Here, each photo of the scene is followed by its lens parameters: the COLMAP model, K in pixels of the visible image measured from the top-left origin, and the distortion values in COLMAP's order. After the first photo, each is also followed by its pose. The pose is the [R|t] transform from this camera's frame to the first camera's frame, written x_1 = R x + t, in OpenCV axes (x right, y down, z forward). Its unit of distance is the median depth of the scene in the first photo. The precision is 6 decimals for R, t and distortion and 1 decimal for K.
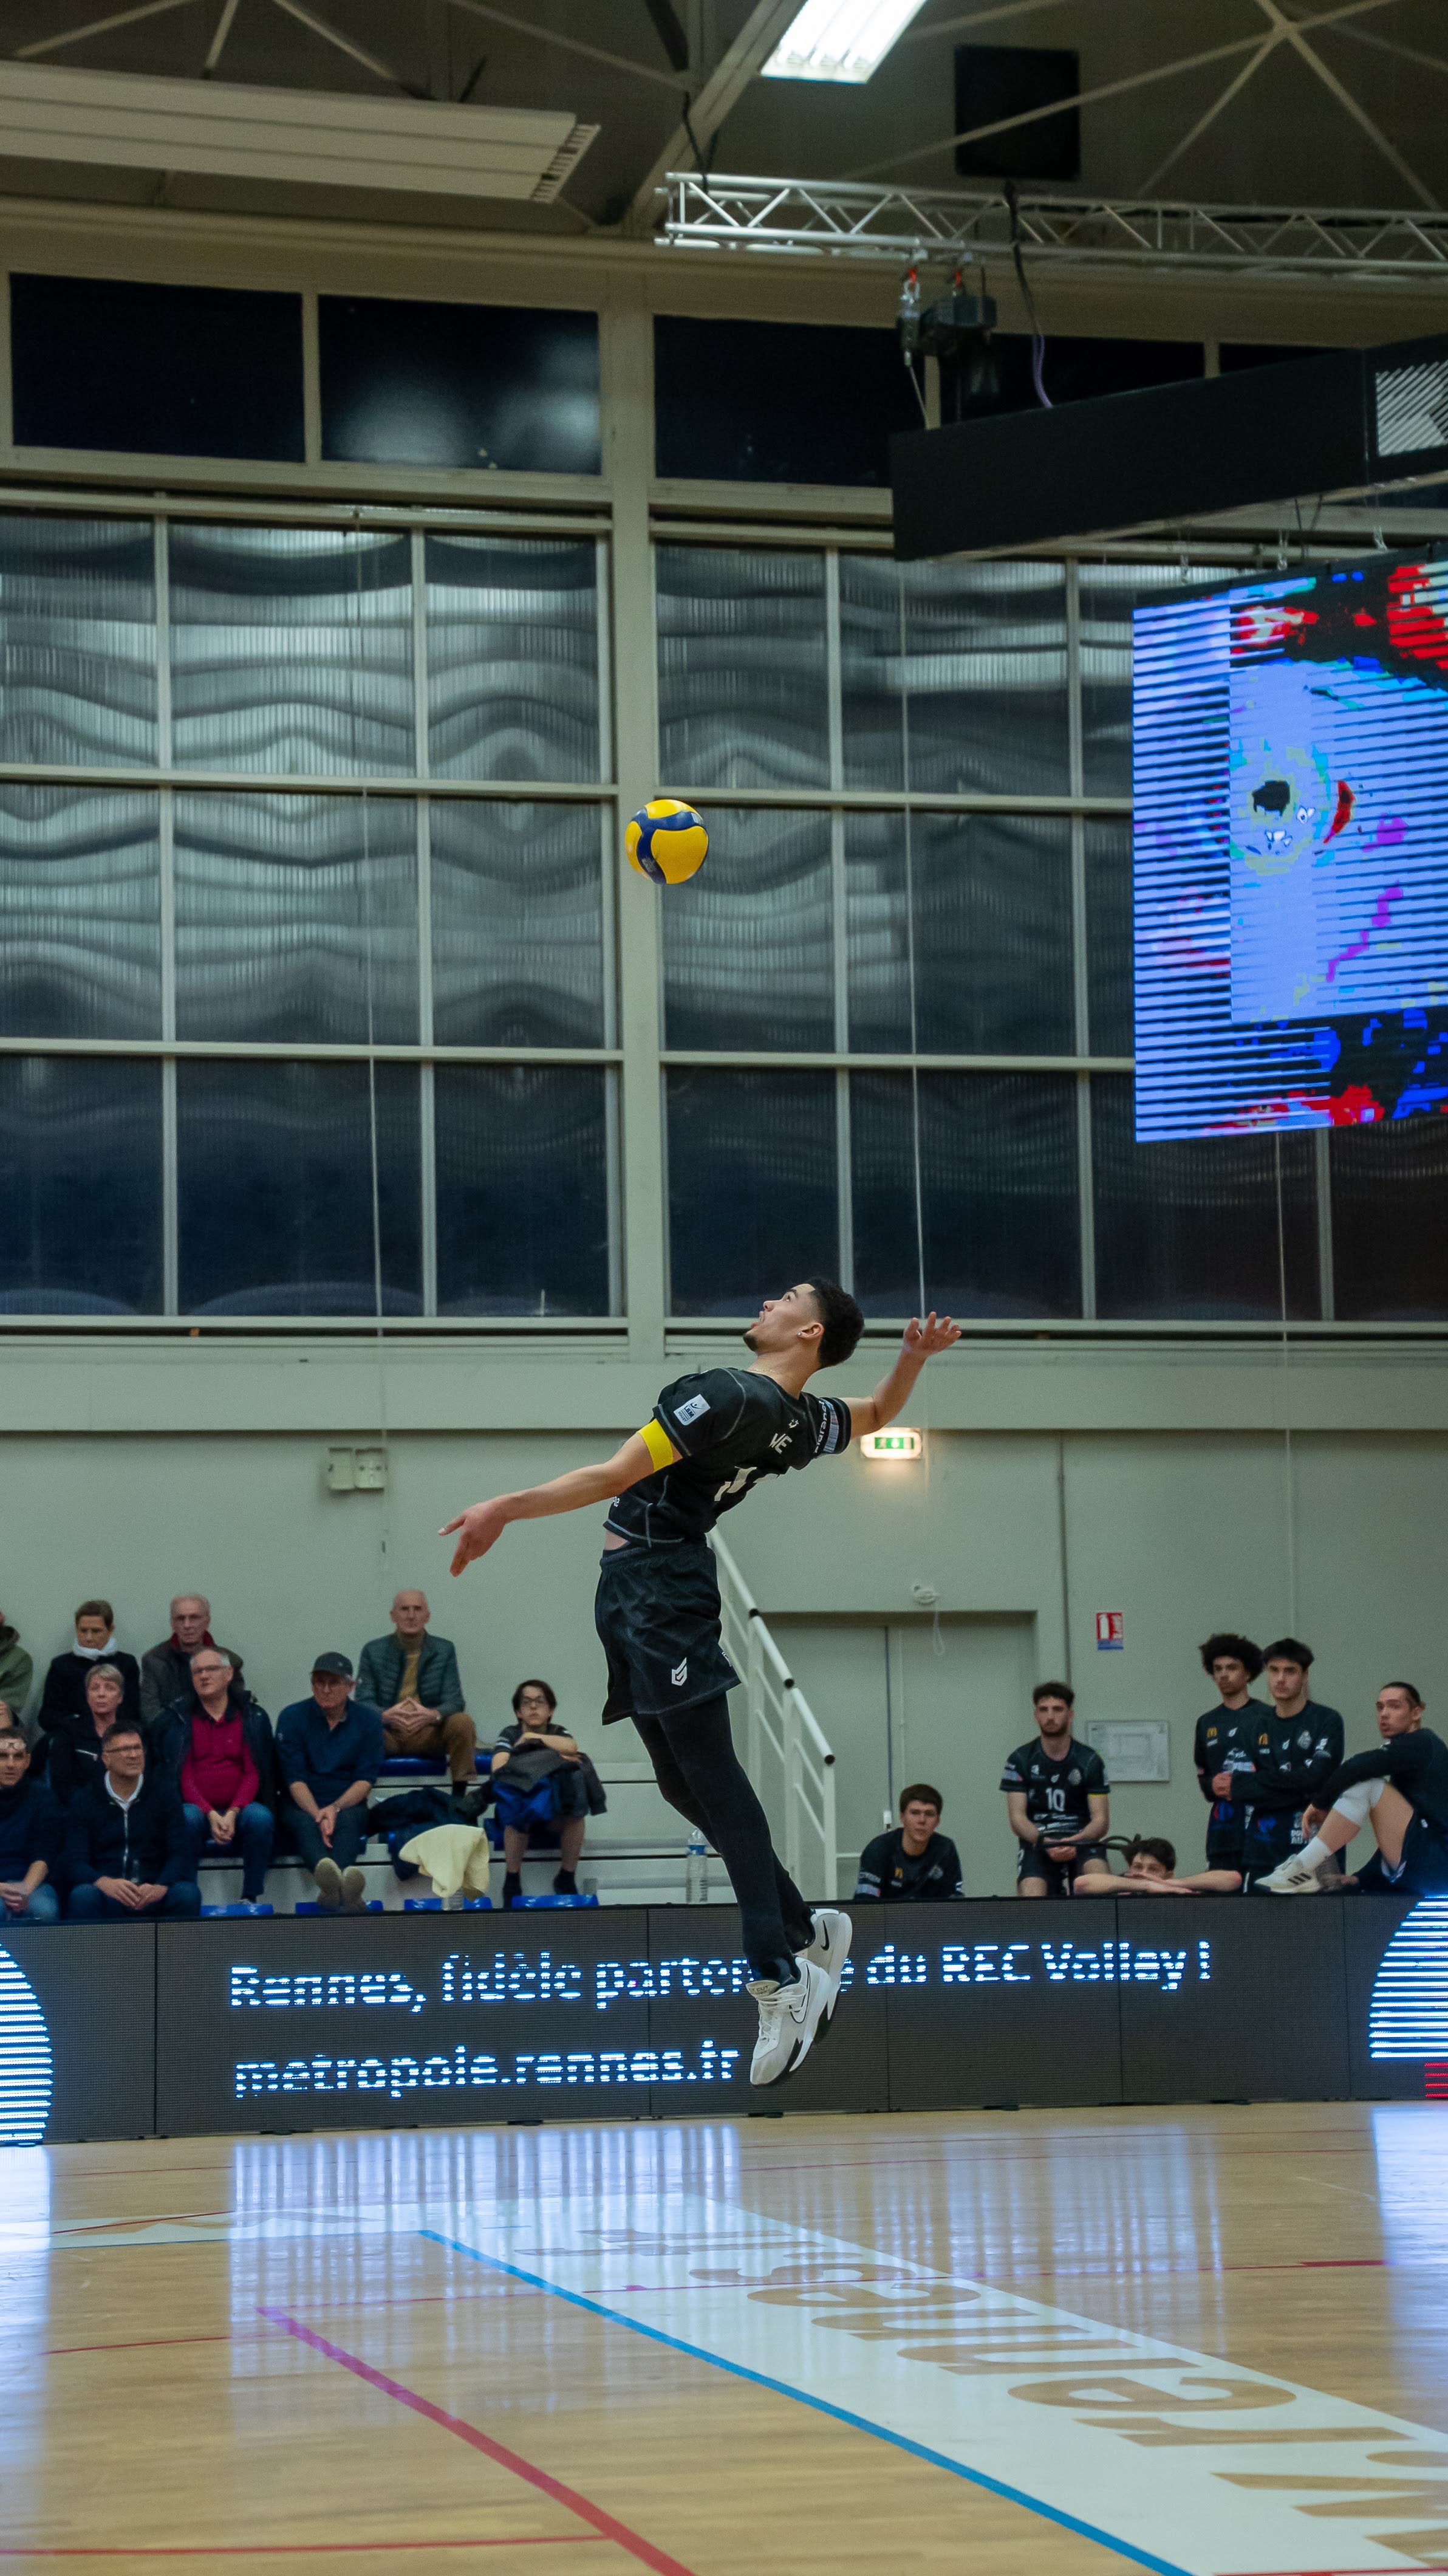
lens RADIAL K [[5109.7, 0, 694.3], [0, 5109.7, 1230.8], [0, 0, 1]] dist [0.318131, 0.000000]
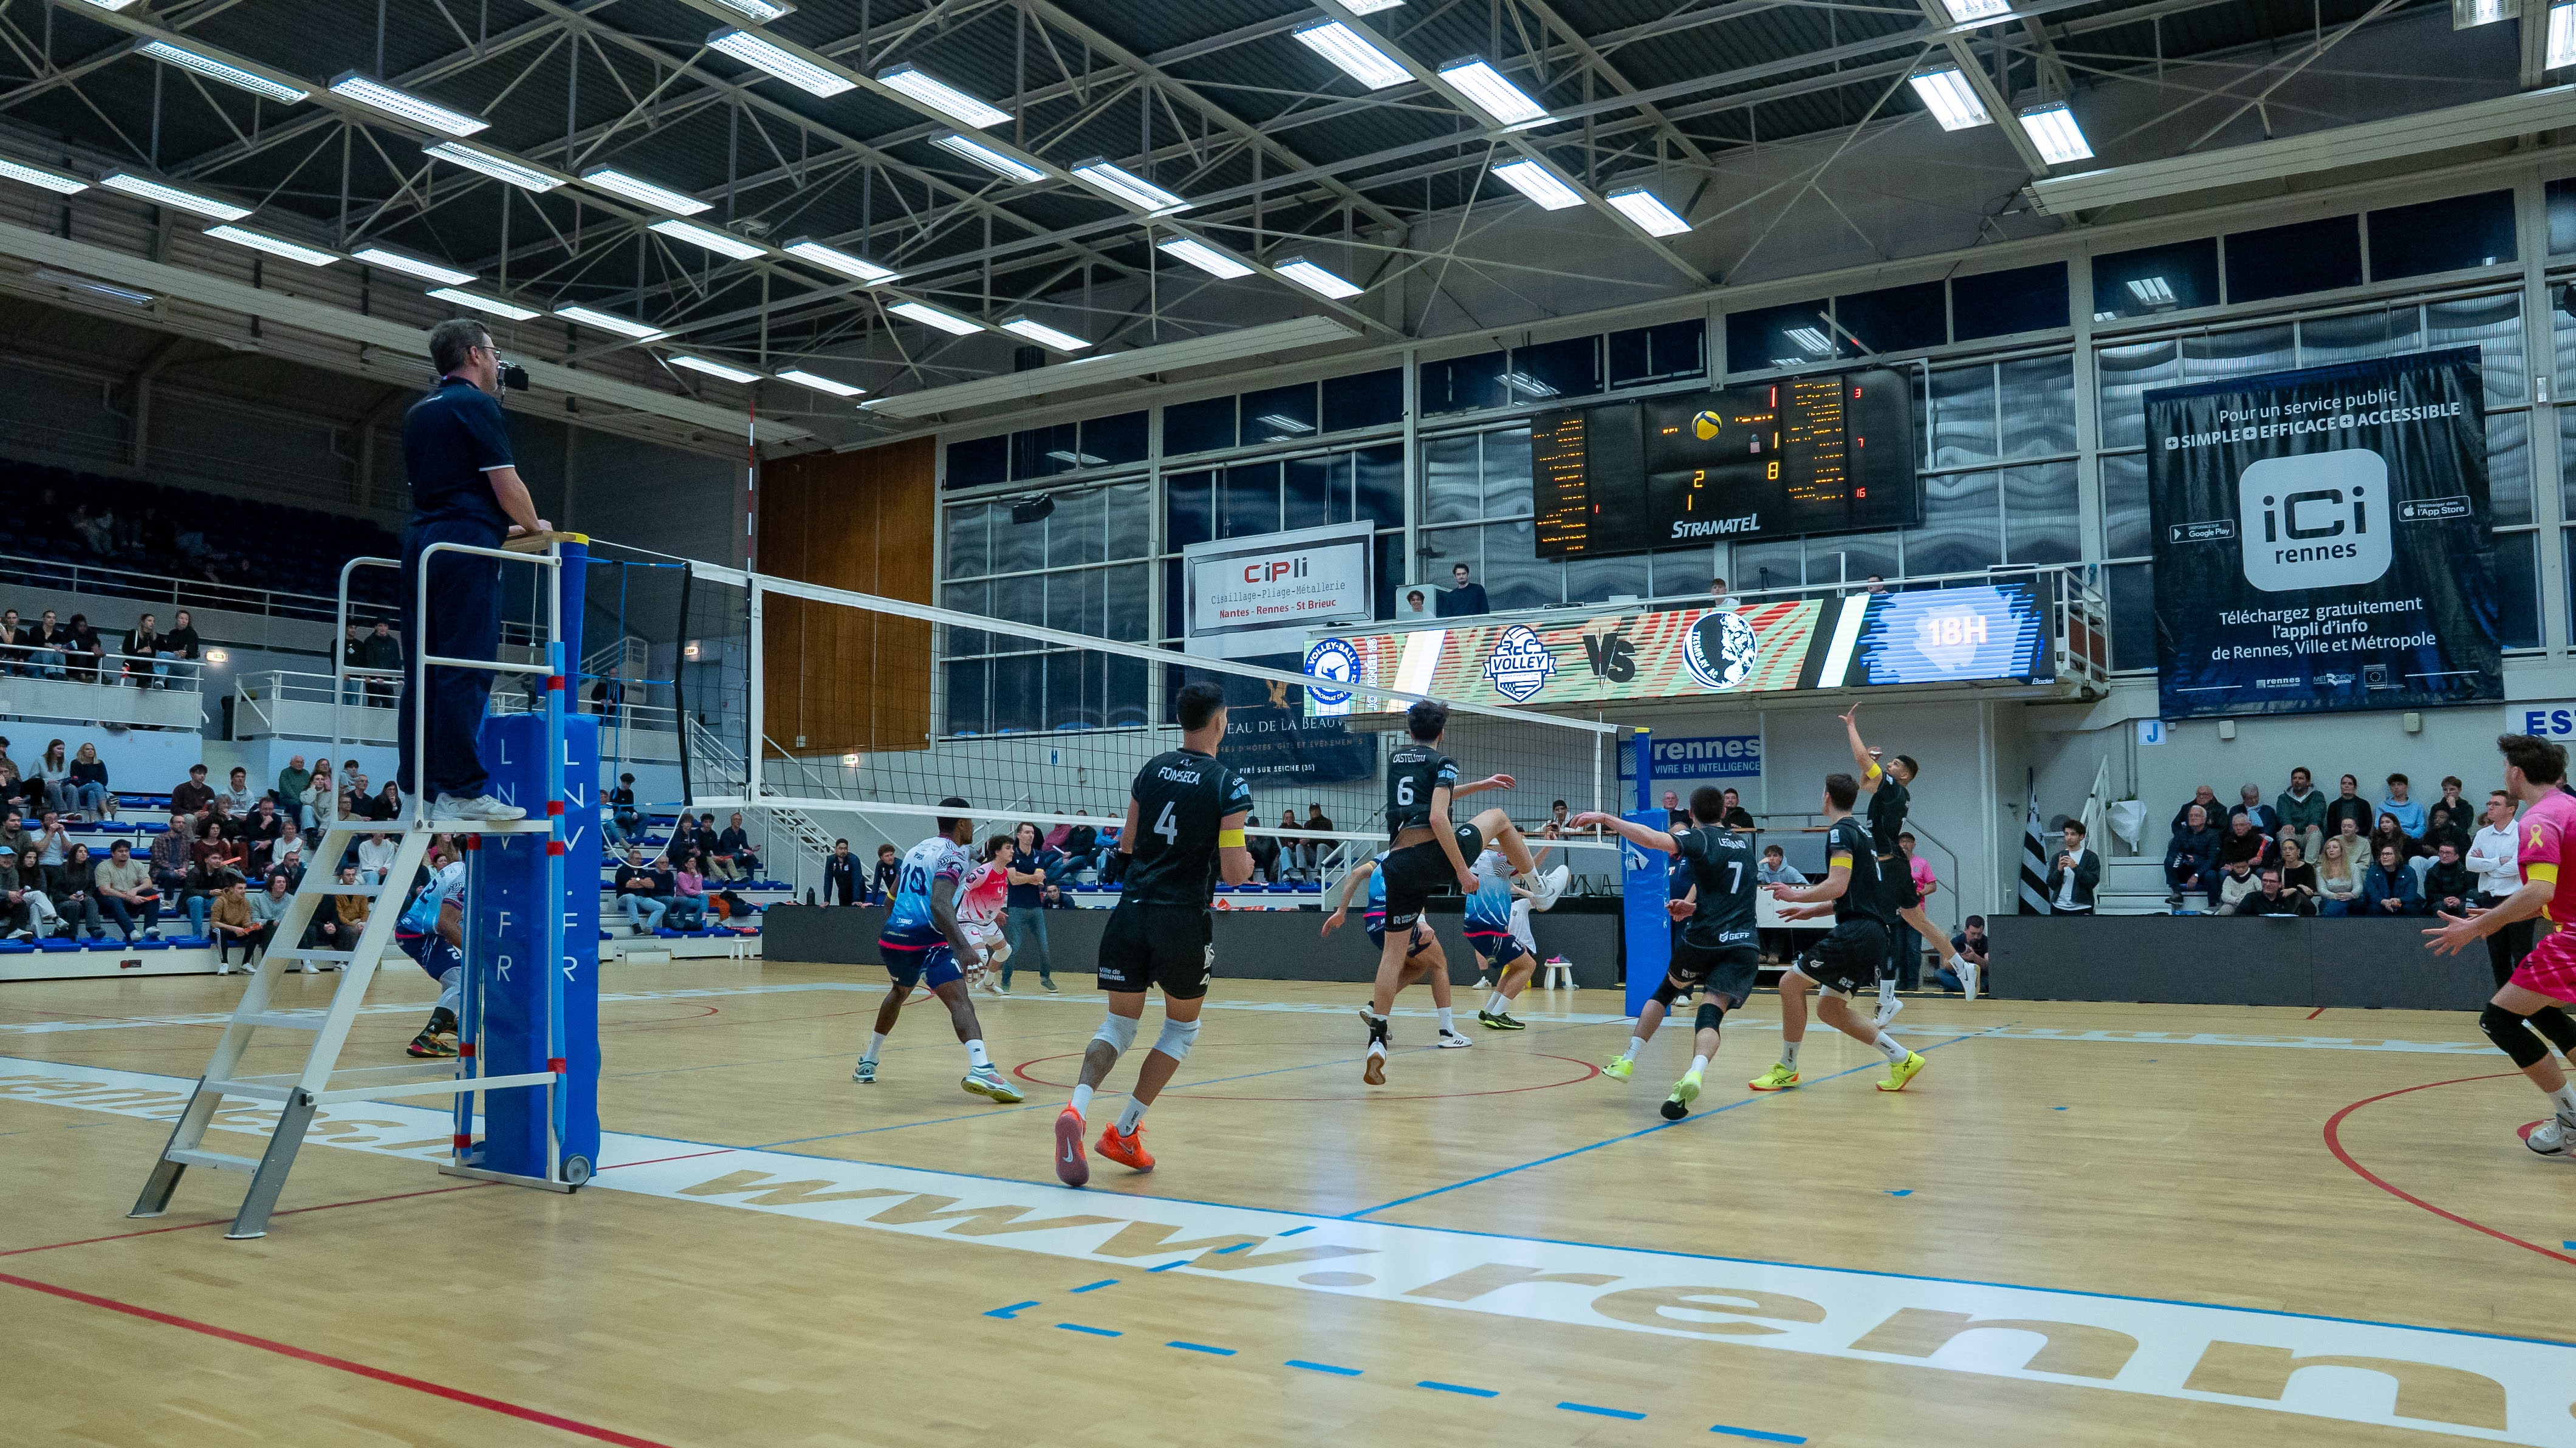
lens RADIAL K [[1971.5, 0, 1254.4], [0, 1971.5, 736.4], [0, 0, 1]] dist [-0.097824, 0.018663]
pose [[0.673036, -0.040810, -0.738483, 0.438767], [0.074731, 0.997119, 0.013005, 0.005810], [0.735825, -0.063940, 0.674147, 0.105293]]
